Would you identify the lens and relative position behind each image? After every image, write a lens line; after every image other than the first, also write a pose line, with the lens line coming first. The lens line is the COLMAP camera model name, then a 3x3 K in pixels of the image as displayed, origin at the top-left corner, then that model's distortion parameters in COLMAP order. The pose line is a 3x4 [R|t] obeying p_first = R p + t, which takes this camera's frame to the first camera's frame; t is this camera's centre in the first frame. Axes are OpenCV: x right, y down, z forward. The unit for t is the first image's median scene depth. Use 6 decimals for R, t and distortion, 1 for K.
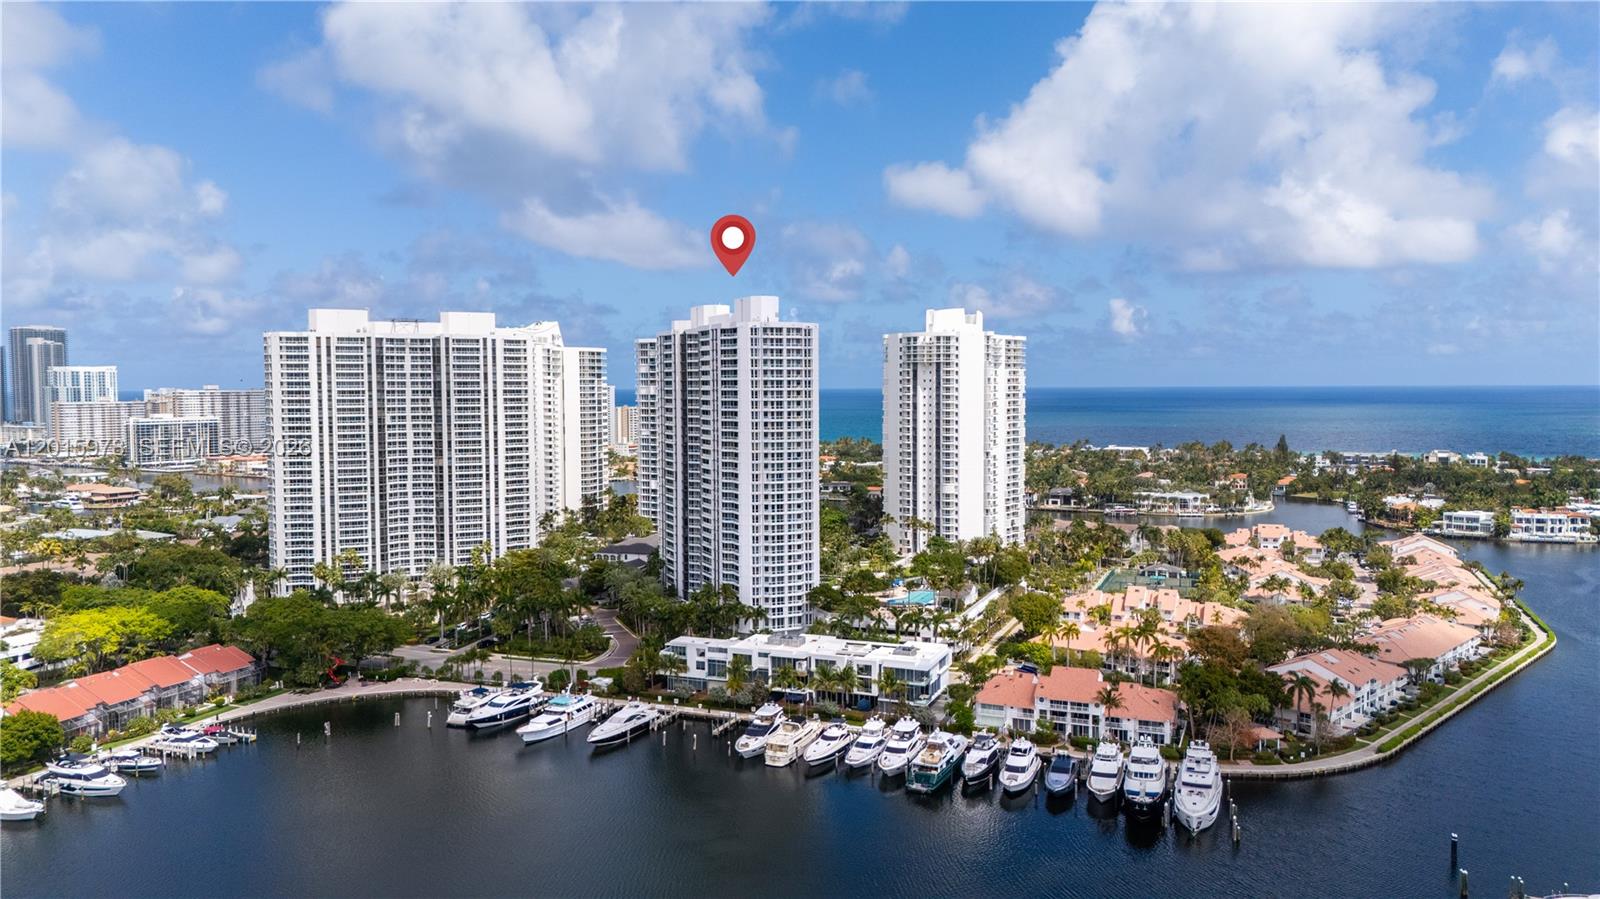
lens RADIAL K [[1238.0, 0, 876.8], [0, 1238.0, 410.4], [0, 0, 1]] dist [0.108198, -0.173545]
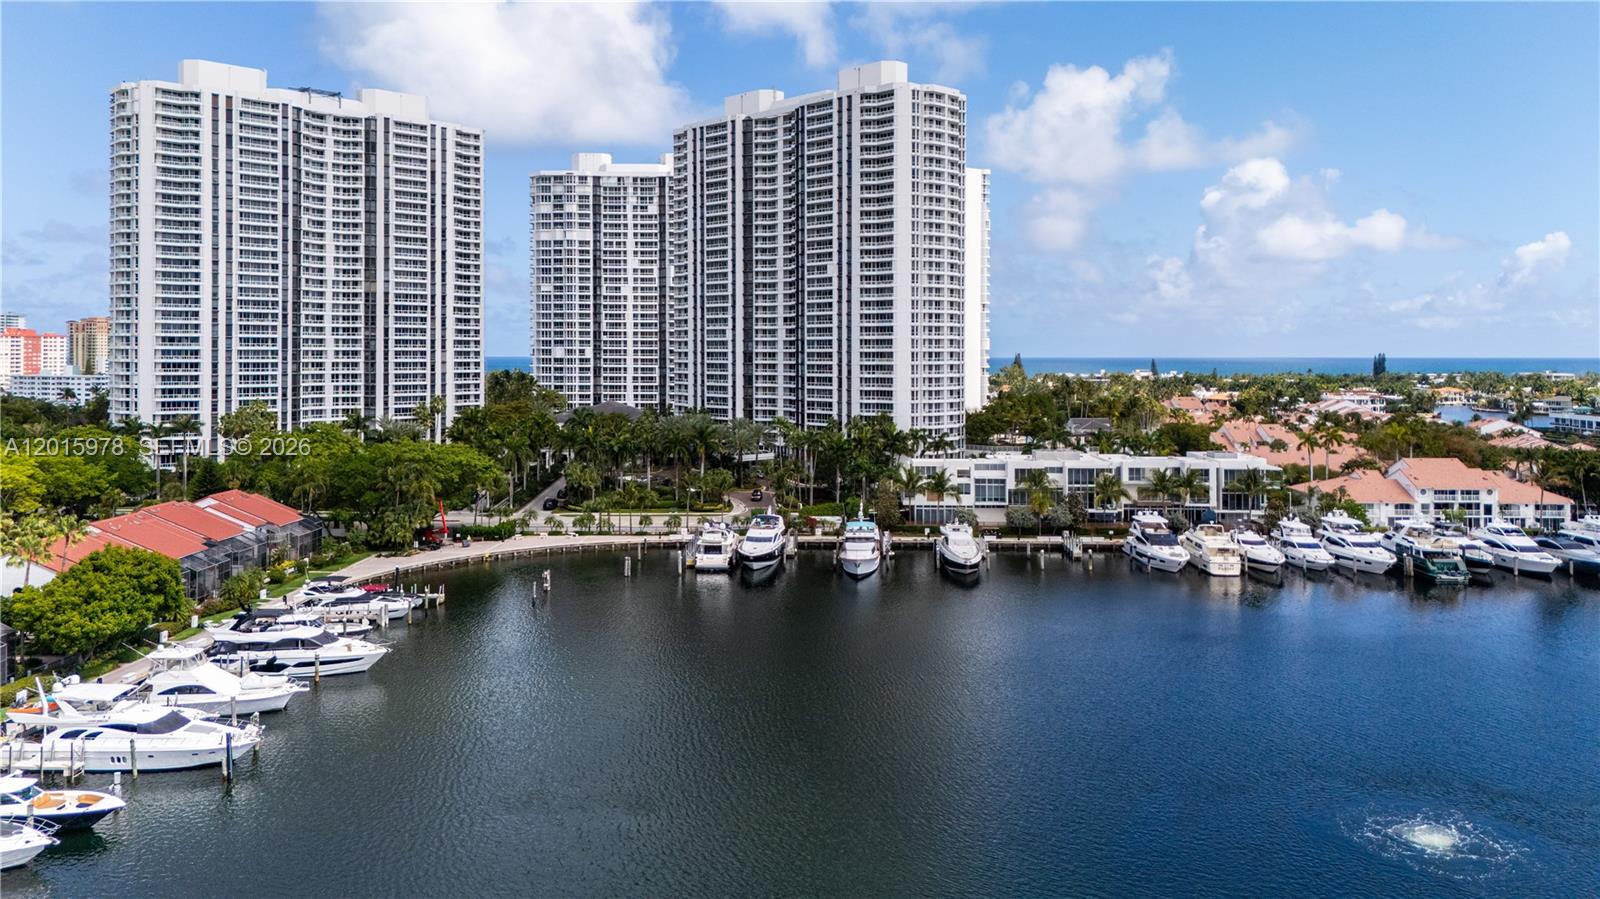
lens RADIAL K [[1247.7, 0, 879.4], [0, 1247.7, 300.4], [0, 0, 1]] dist [0.043198, -0.000689]
pose [[0.931257, 0.017102, 0.363963, -0.341128], [0.009982, 0.997326, -0.072402, 0.105063], [-0.364227, 0.071058, 0.928595, 0.217447]]
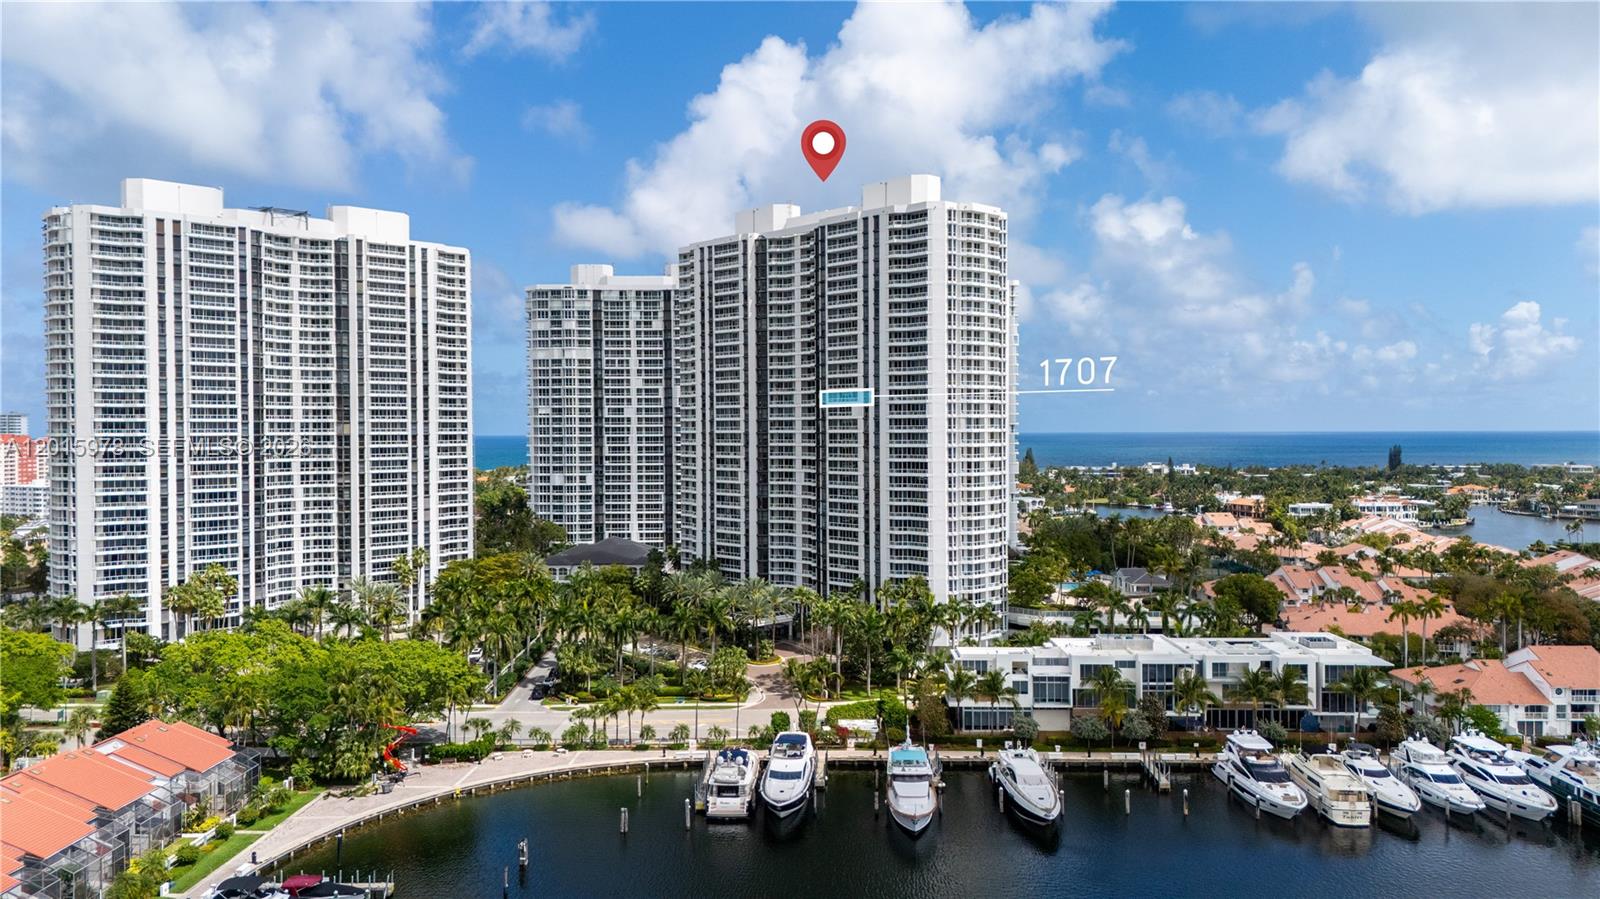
lens RADIAL K [[1204.7, 0, 873.5], [0, 1204.7, 405.6], [0, 0, 1]] dist [0.034647, -0.002998]
pose [[0.933232, 0.003960, 0.359254, -0.320124], [0.013092, 0.998900, -0.045020, 0.061297], [-0.359037, 0.046717, 0.932153, 0.311566]]
